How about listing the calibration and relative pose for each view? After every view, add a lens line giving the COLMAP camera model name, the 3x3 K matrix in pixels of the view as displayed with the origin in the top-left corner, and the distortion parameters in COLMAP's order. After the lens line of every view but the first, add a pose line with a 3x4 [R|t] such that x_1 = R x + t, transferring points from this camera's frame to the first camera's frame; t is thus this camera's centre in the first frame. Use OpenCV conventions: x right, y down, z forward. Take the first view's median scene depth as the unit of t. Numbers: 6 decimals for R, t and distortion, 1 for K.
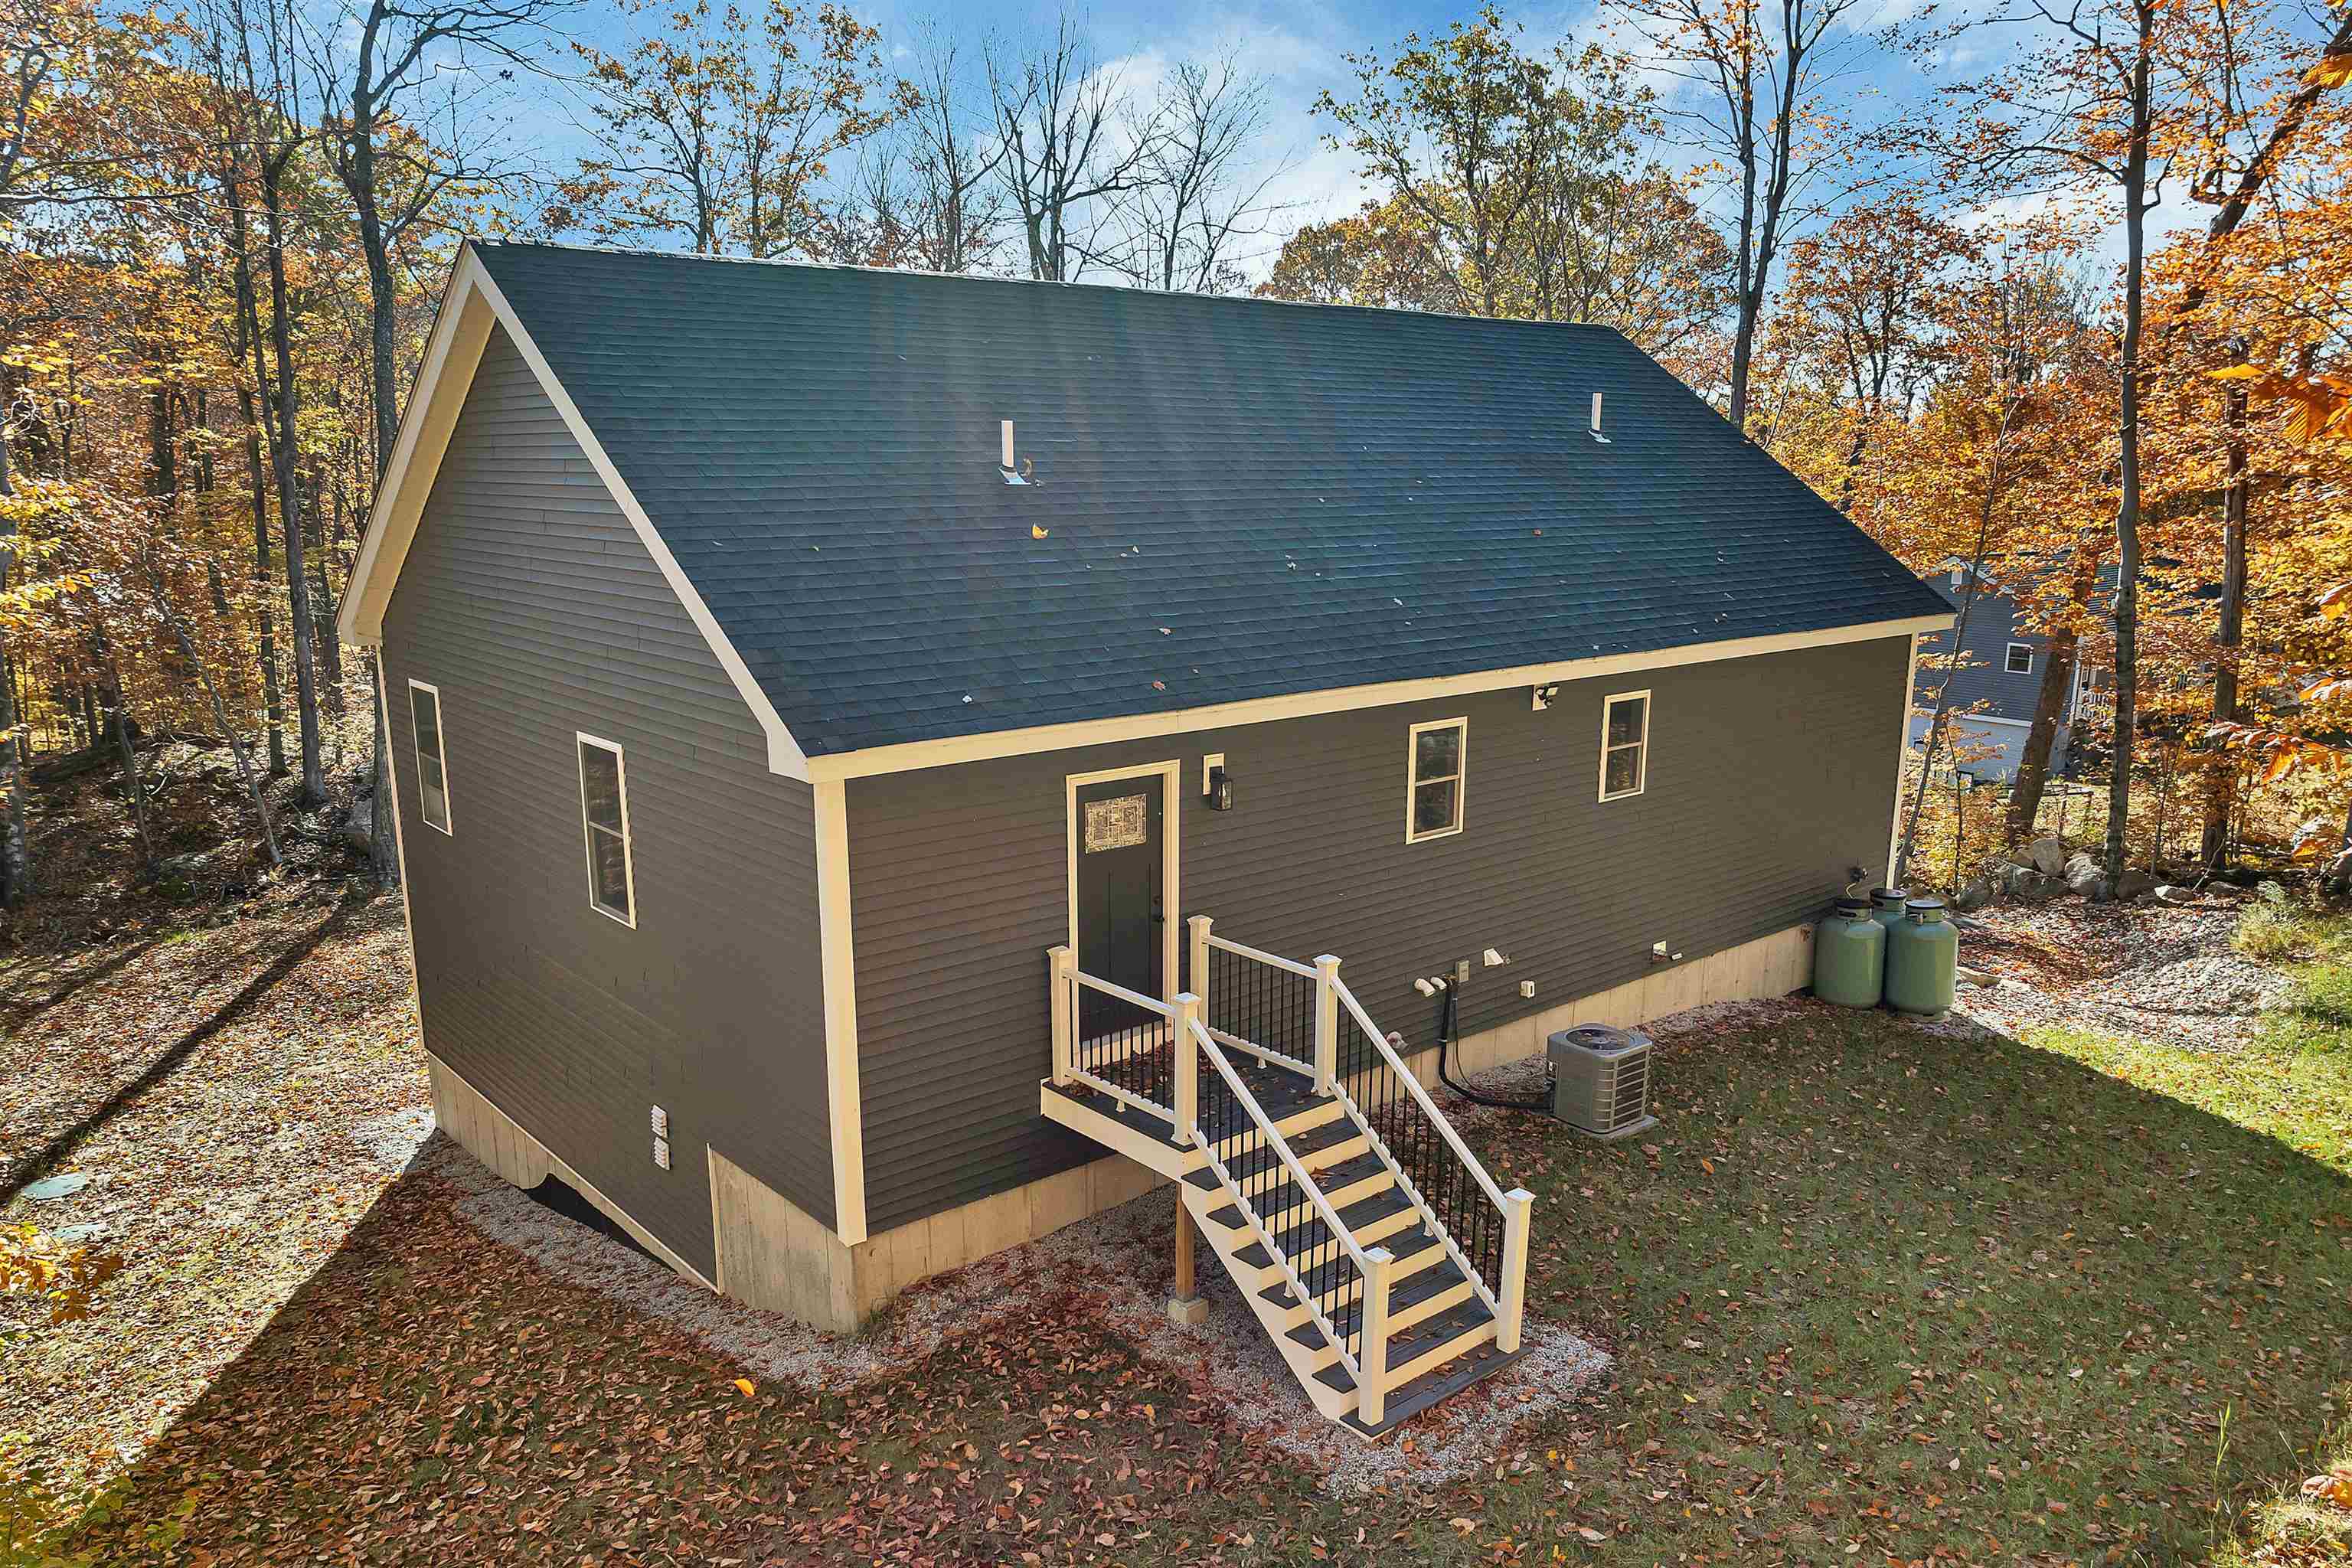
lens RADIAL K [[1701.2, 0, 1183.7], [0, 1701.2, 897.2], [0, 0, 1]] dist [-0.022566, -0.004852]
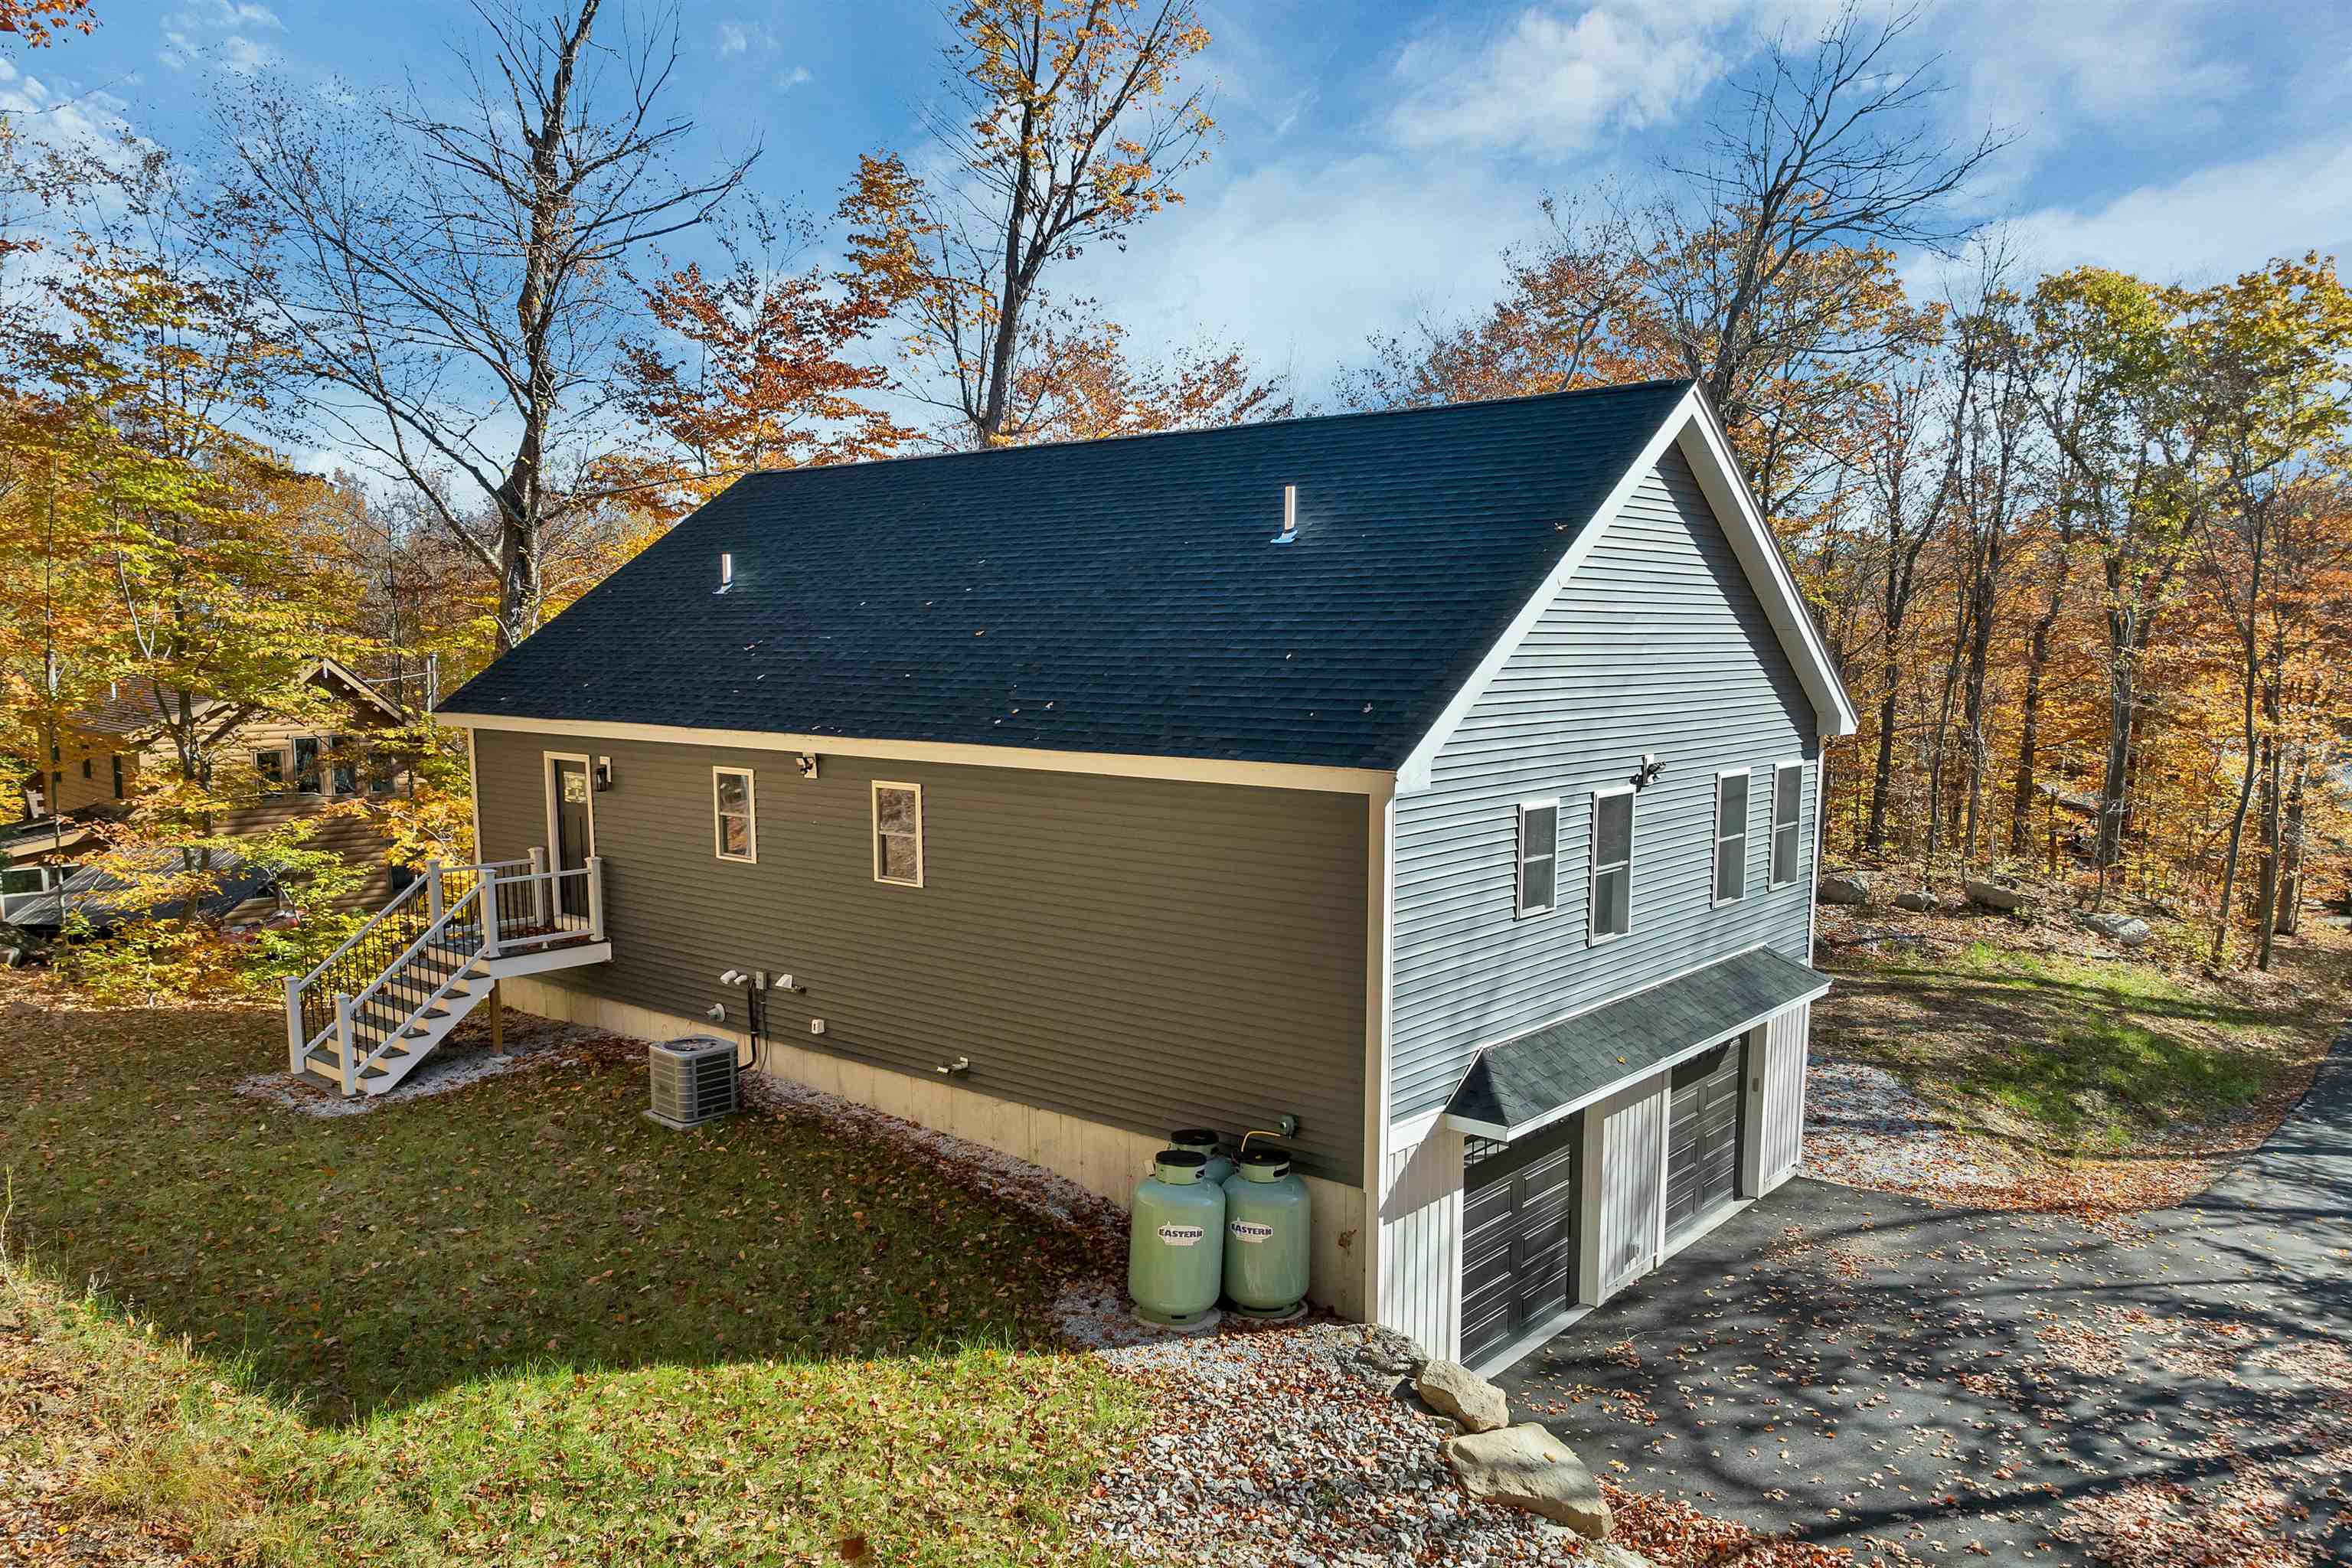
lens RADIAL K [[1644.9, 0, 1176.8], [0, 1644.9, 829.8], [0, 0, 1]] dist [-0.038619, 0.002523]
pose [[0.180335, 0.104948, -0.977990, 1.530863], [-0.265153, 0.962670, 0.054411, -0.229440], [0.947192, 0.249504, 0.201430, 1.147817]]
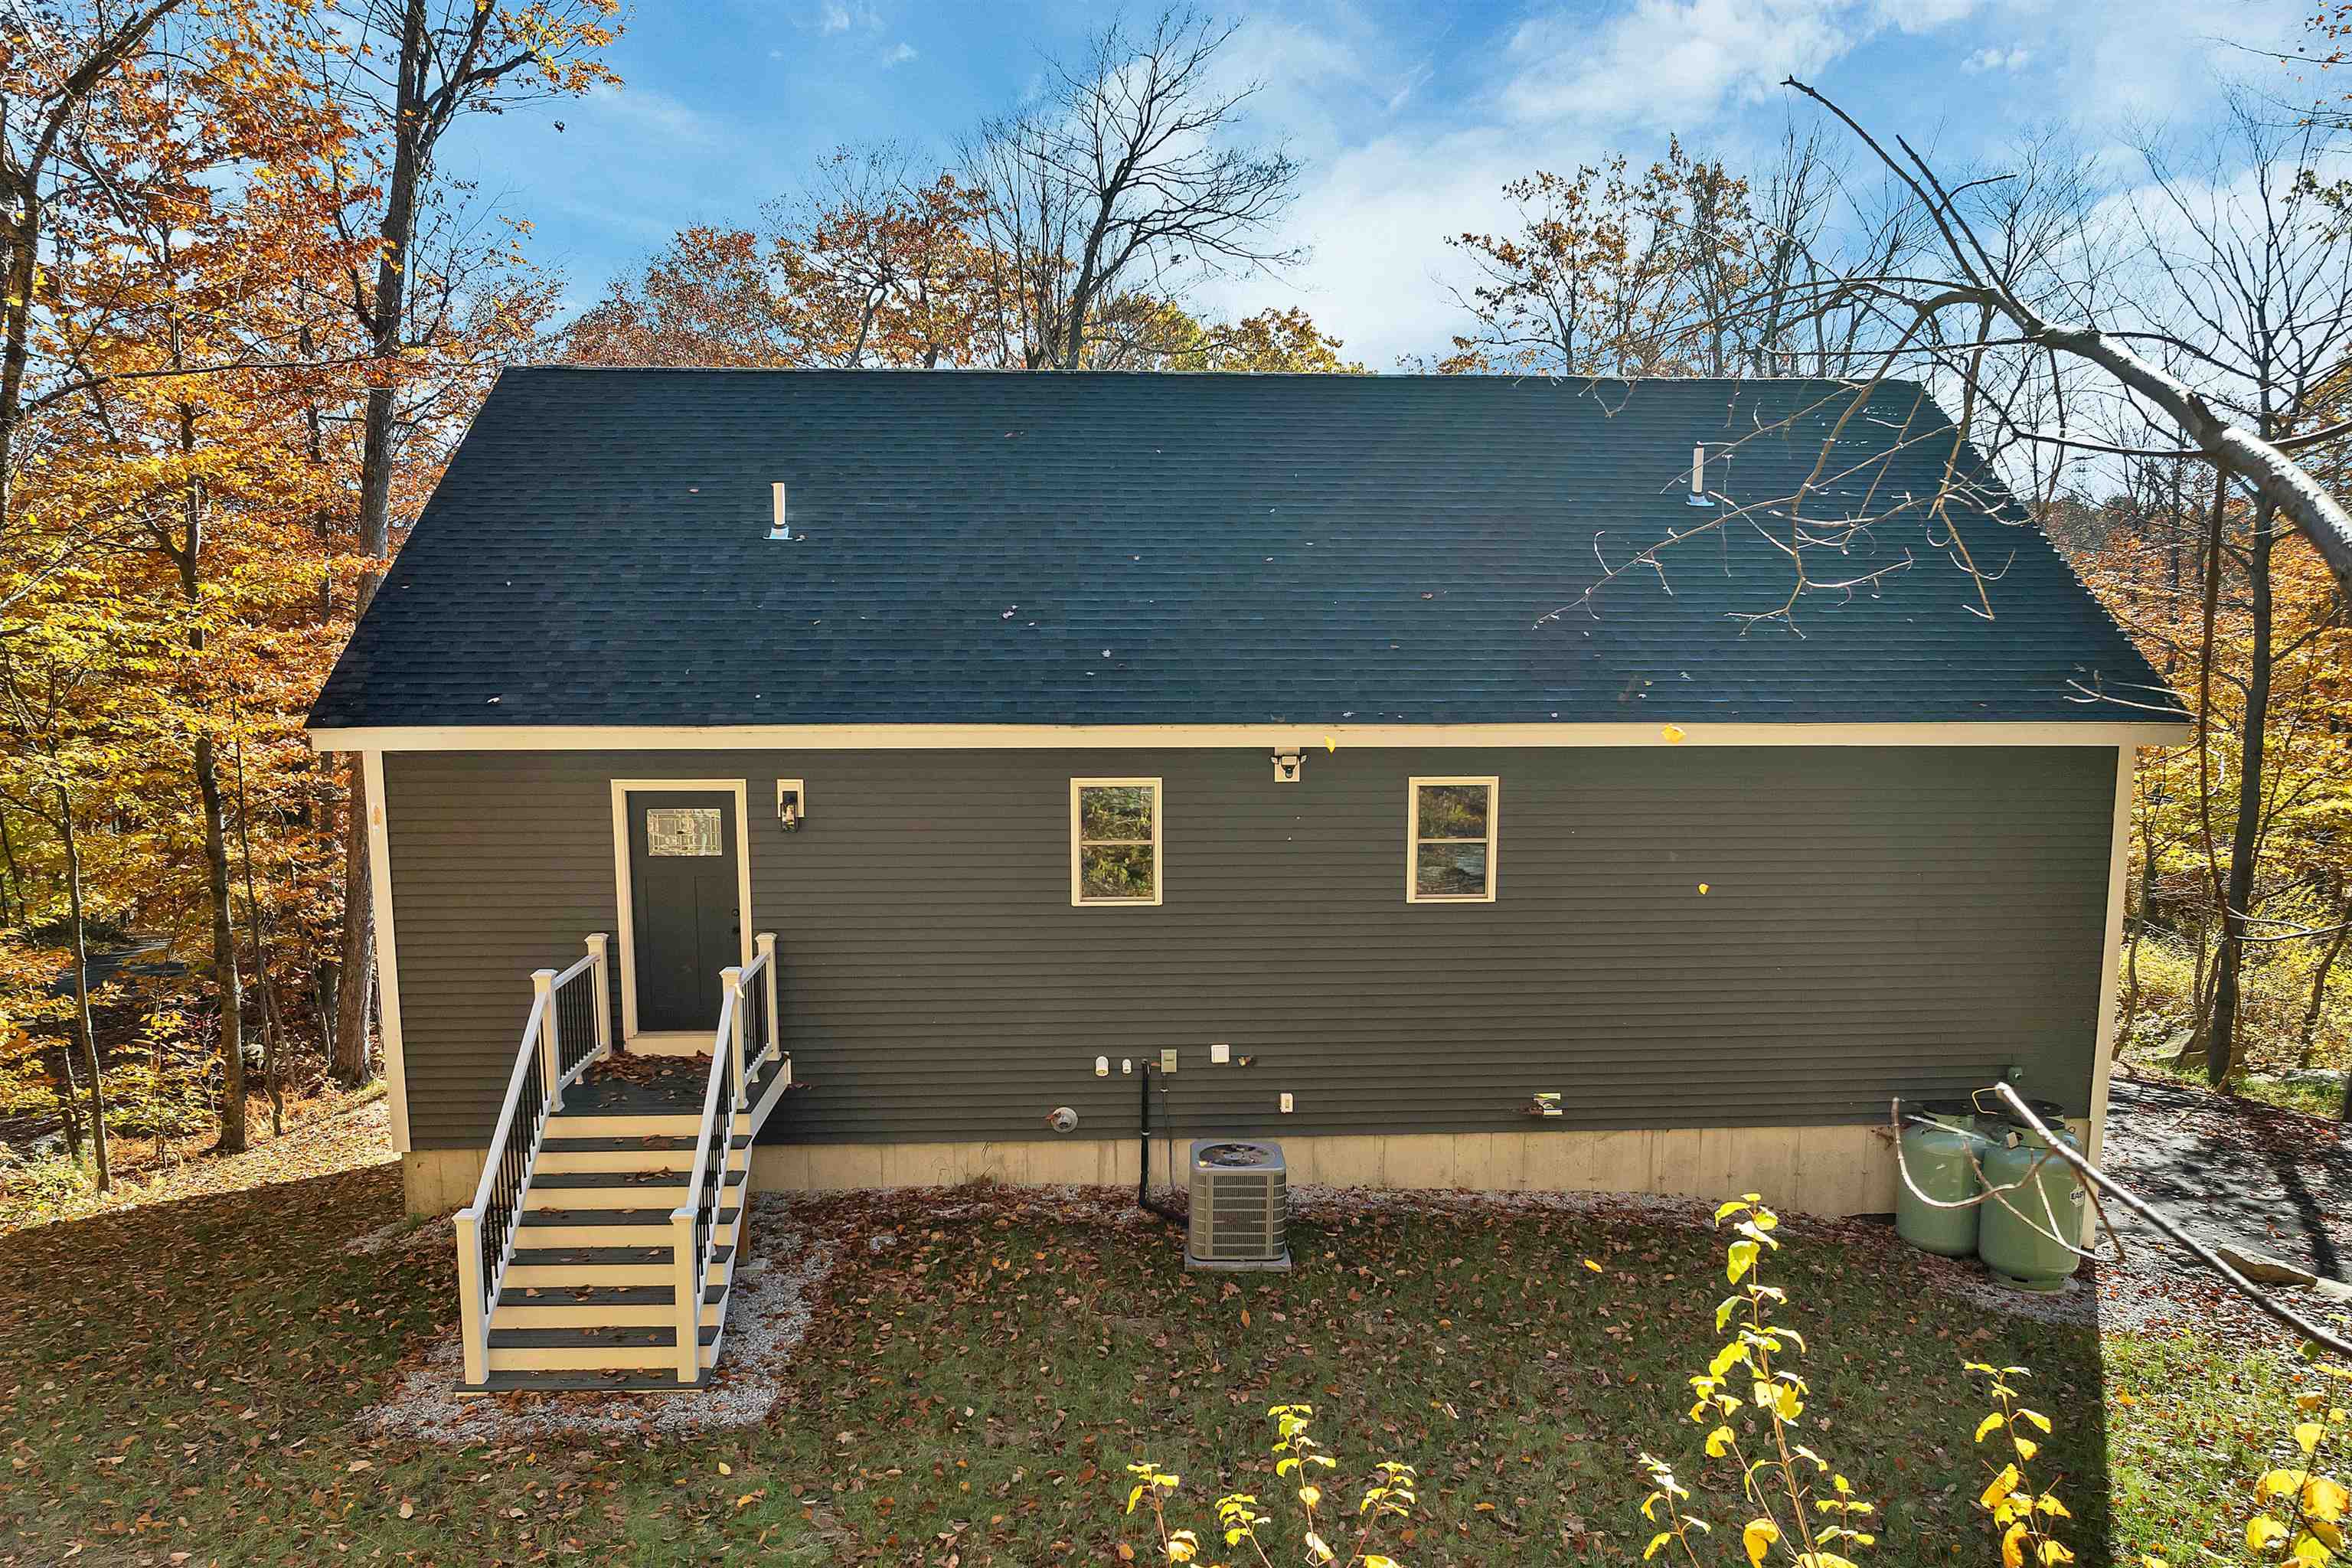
lens RADIAL K [[1701.2, 0, 1183.7], [0, 1701.2, 897.2], [0, 0, 1]] dist [-0.022566, -0.004852]
pose [[0.790101, 0.094547, -0.605641, 0.801303], [-0.156089, 0.986495, -0.049627, 0.001506], [0.592770, 0.133744, 0.794189, 0.307423]]
